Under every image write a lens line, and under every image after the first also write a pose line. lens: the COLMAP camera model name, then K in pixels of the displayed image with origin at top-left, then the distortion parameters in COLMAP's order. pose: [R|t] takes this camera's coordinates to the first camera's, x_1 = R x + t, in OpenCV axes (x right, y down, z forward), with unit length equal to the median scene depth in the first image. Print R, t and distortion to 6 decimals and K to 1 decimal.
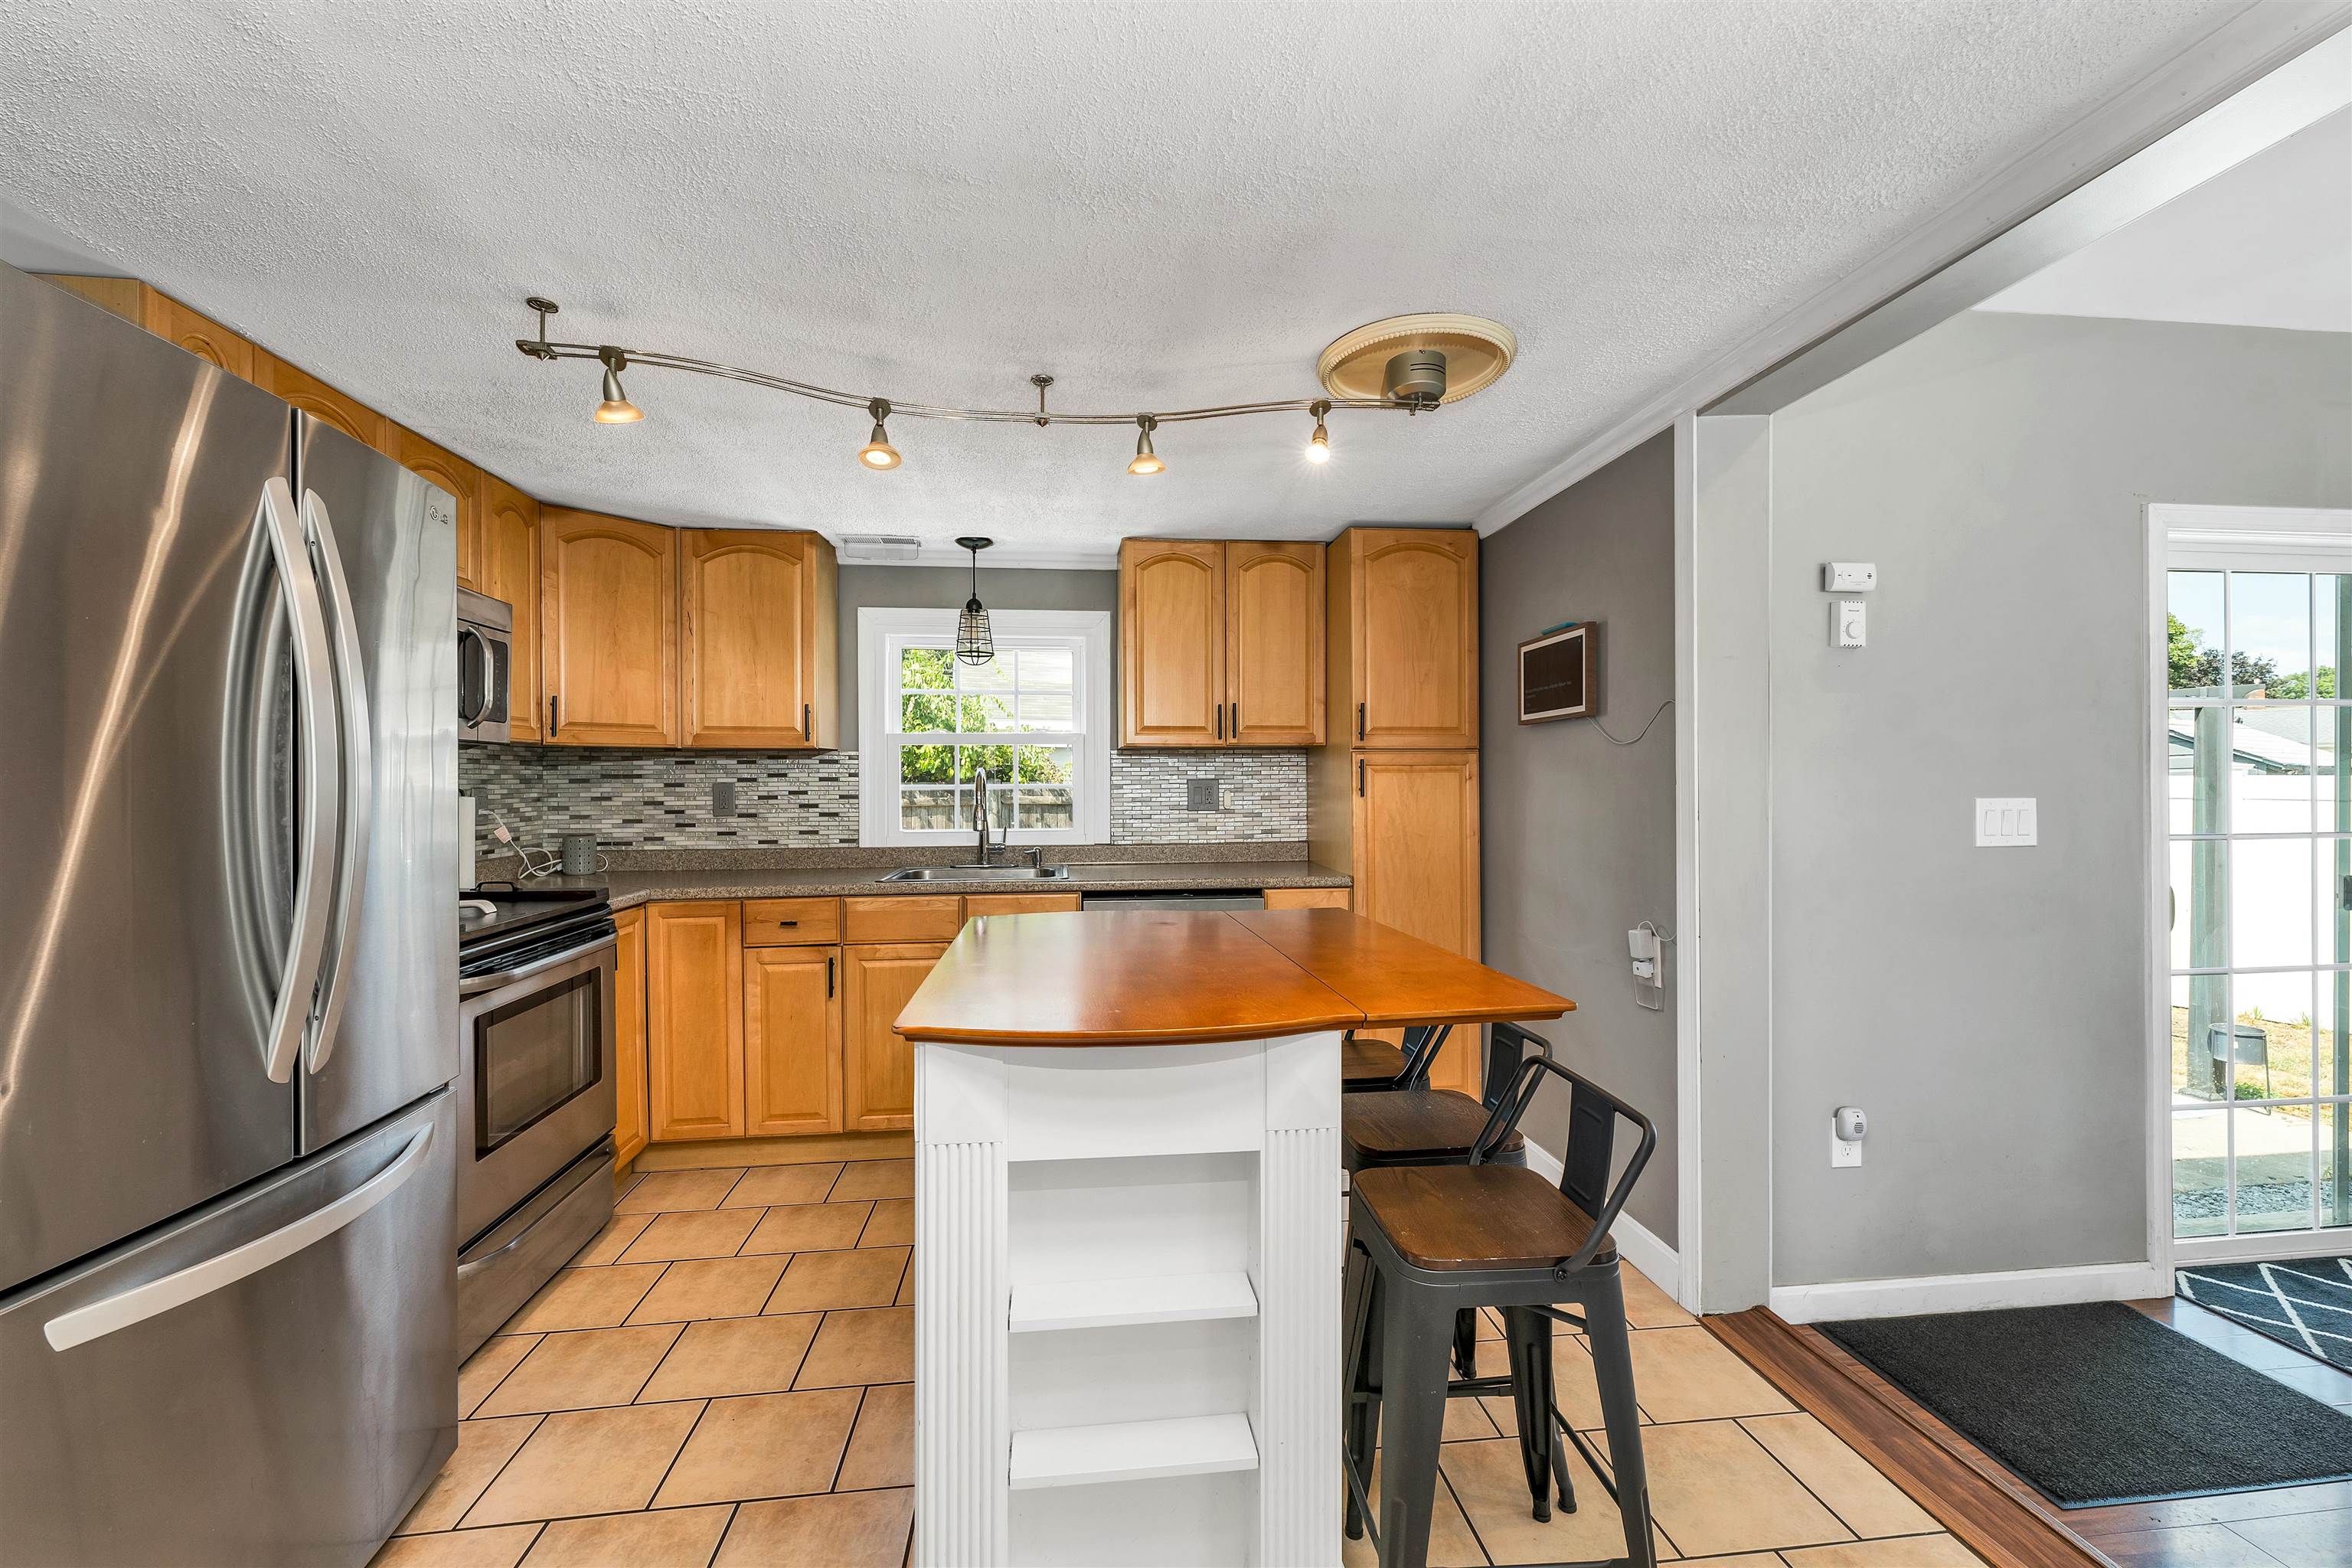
lens RADIAL K [[992.2, 0, 1176.5], [0, 992.2, 778.3], [0, 0, 1]] dist [-0.002793, -0.000063]
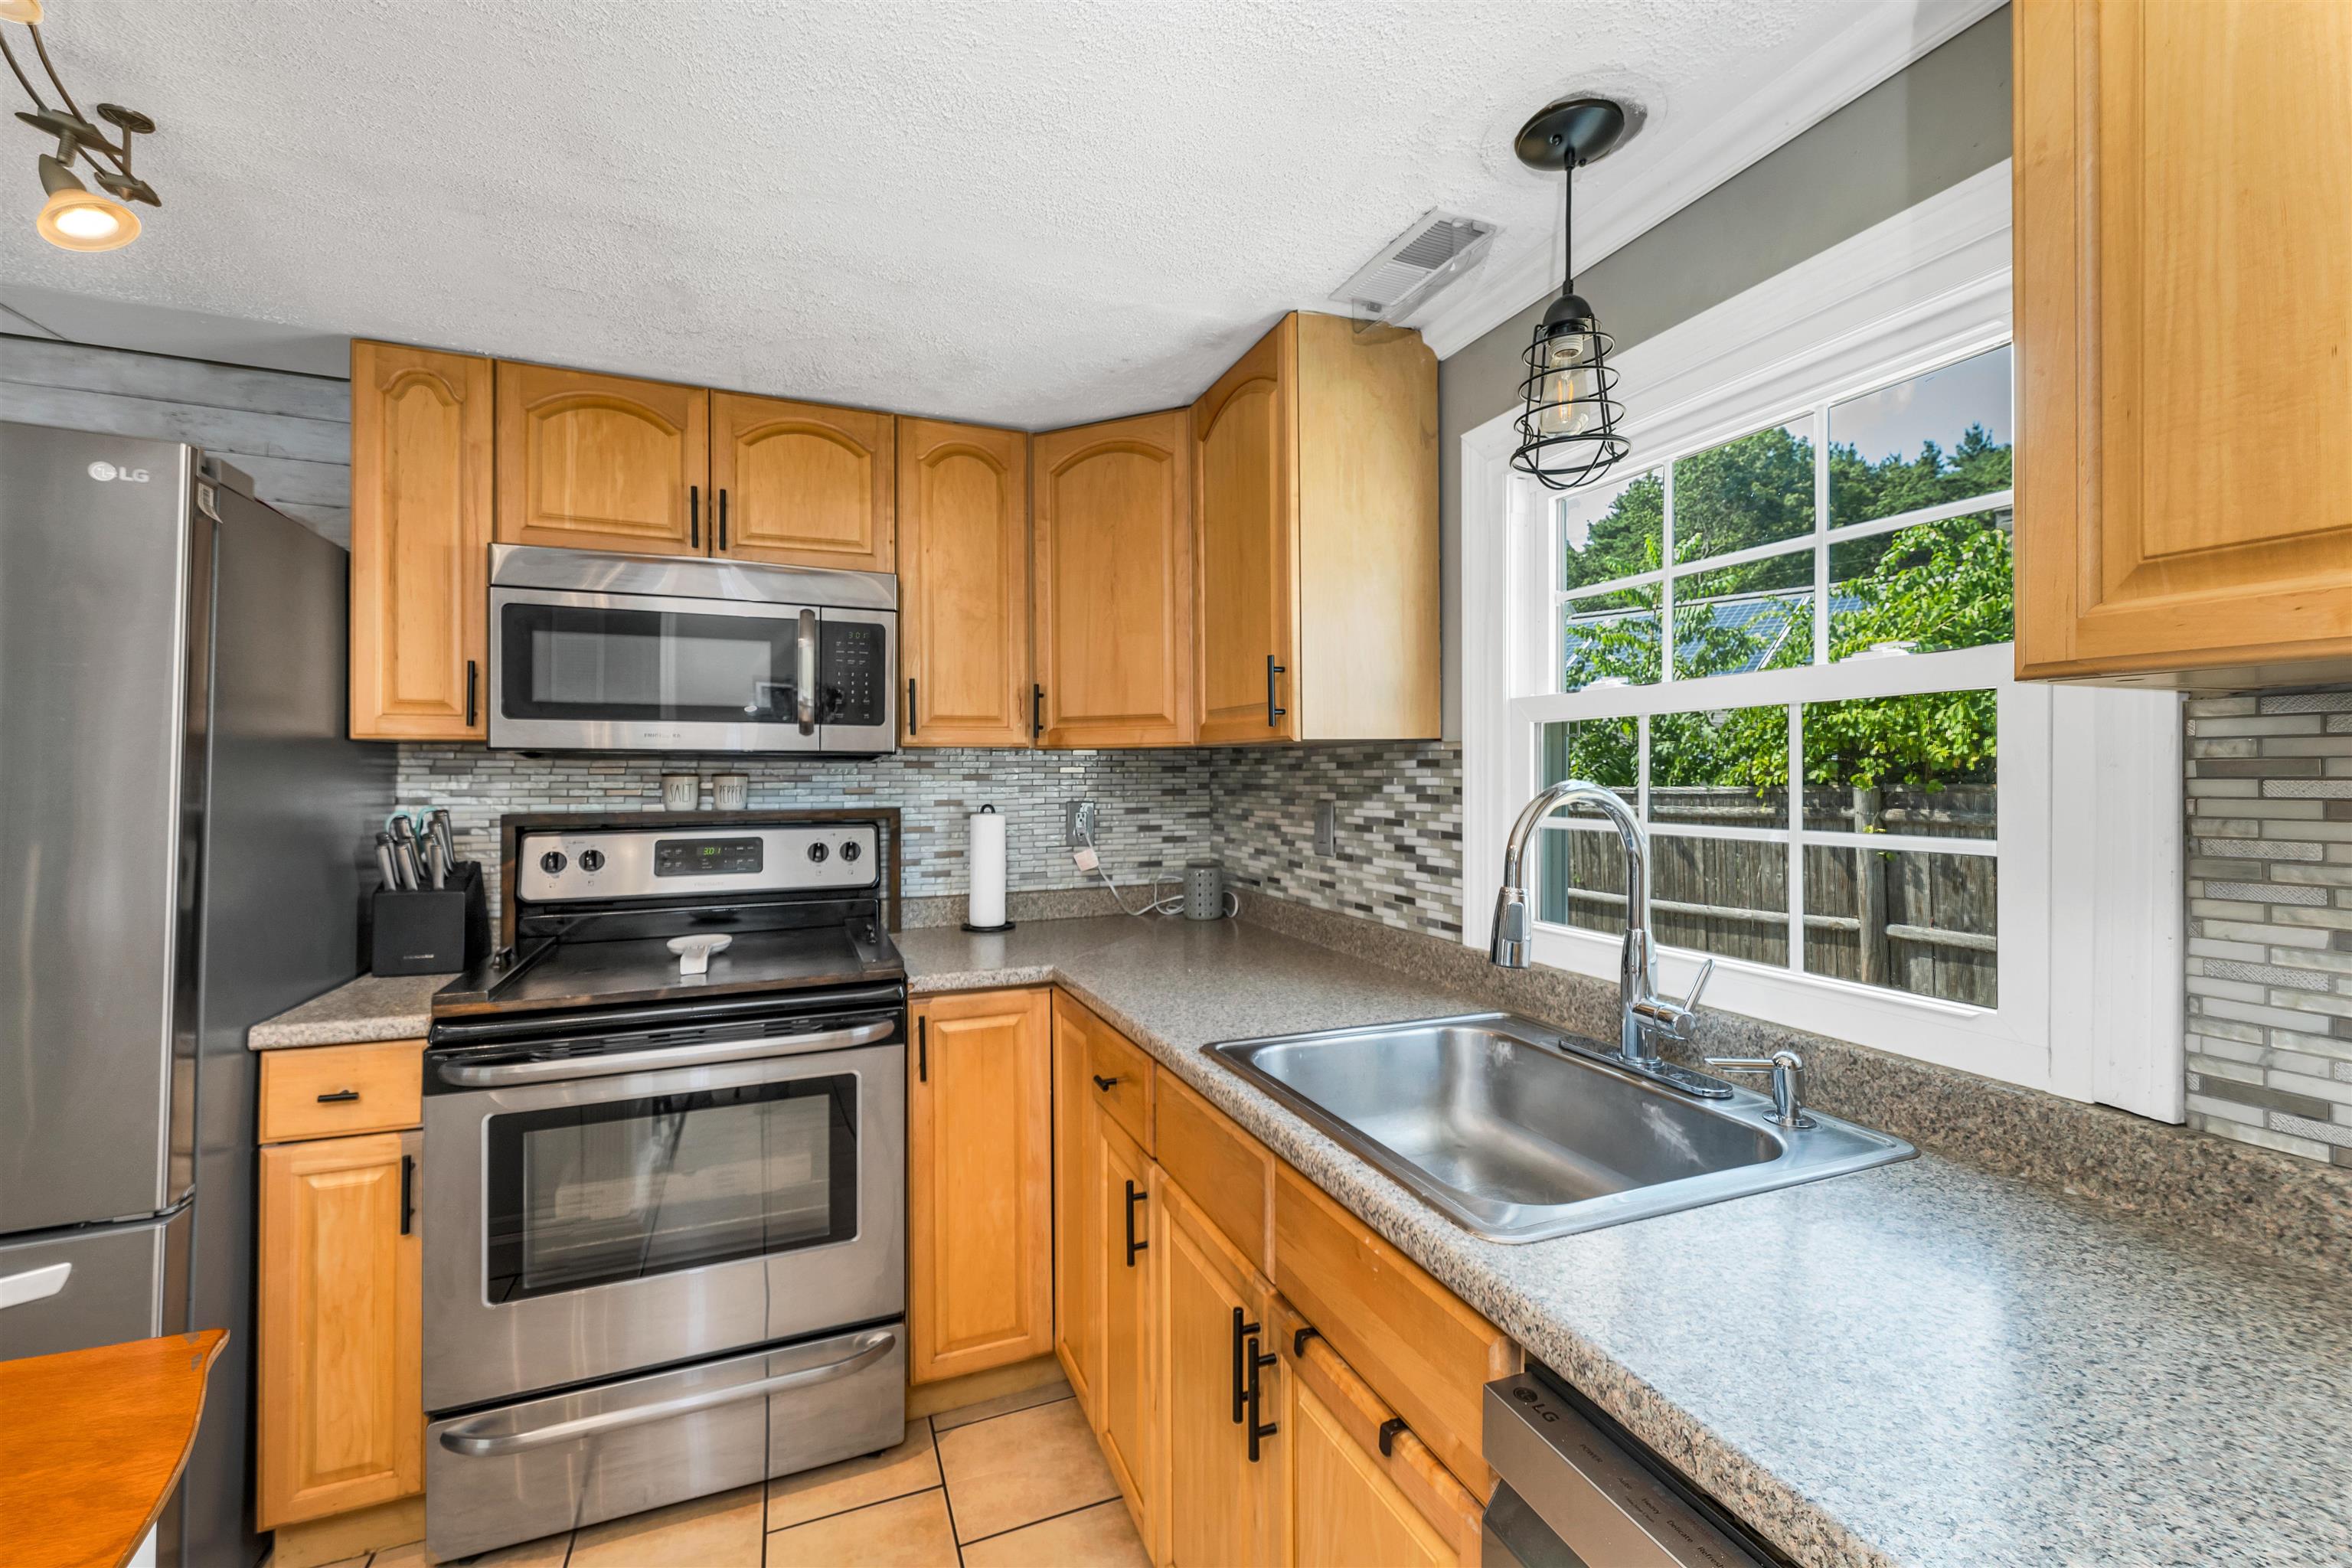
lens RADIAL K [[969.3, 0, 1187.1], [0, 969.3, 770.0], [0, 0, 1]] dist [0.002352, 0.000021]
pose [[0.263878, 0.001206, -0.964555, 0.094526], [0.009918, 0.999943, 0.003964, -0.017282], [0.964505, -0.010612, 0.263851, 0.769494]]
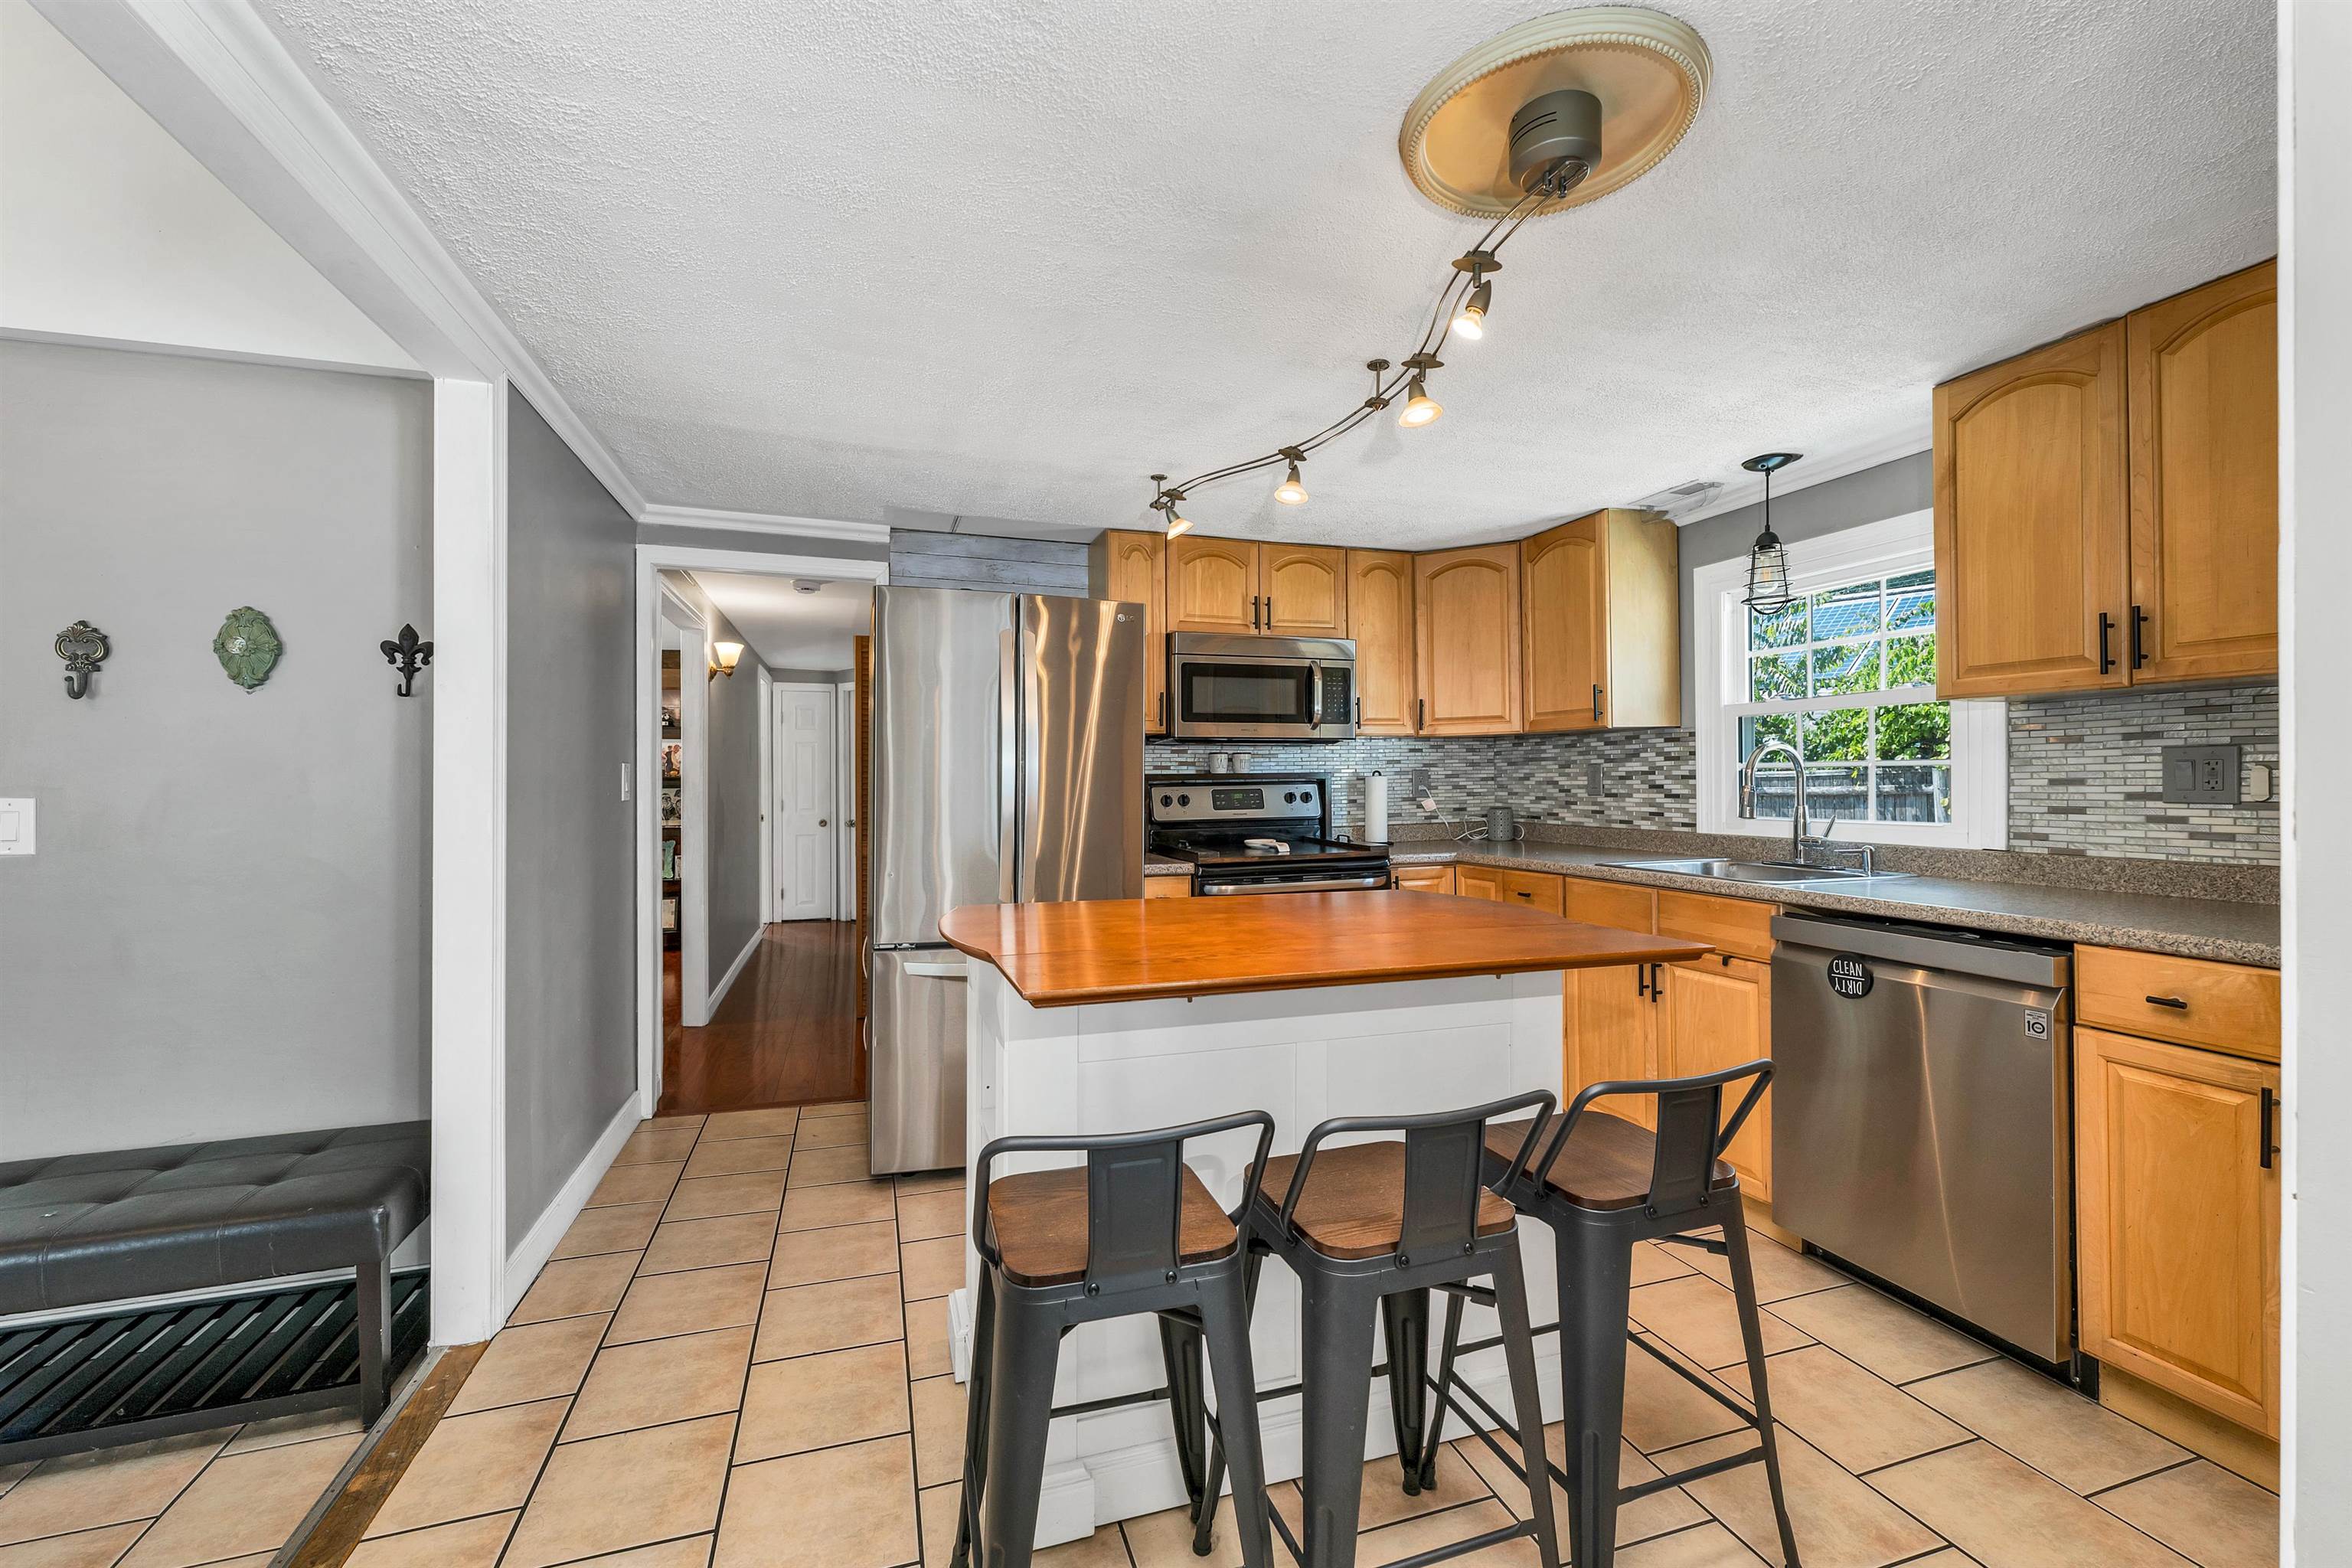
lens RADIAL K [[992.2, 0, 1176.5], [0, 992.2, 778.3], [0, 0, 1]] dist [-0.002793, -0.000063]
pose [[0.199987, 0.002561, -0.979795, 0.491880], [0.019196, 0.999794, 0.006531, 0.004584], [0.979610, -0.020114, 0.199897, 0.356319]]
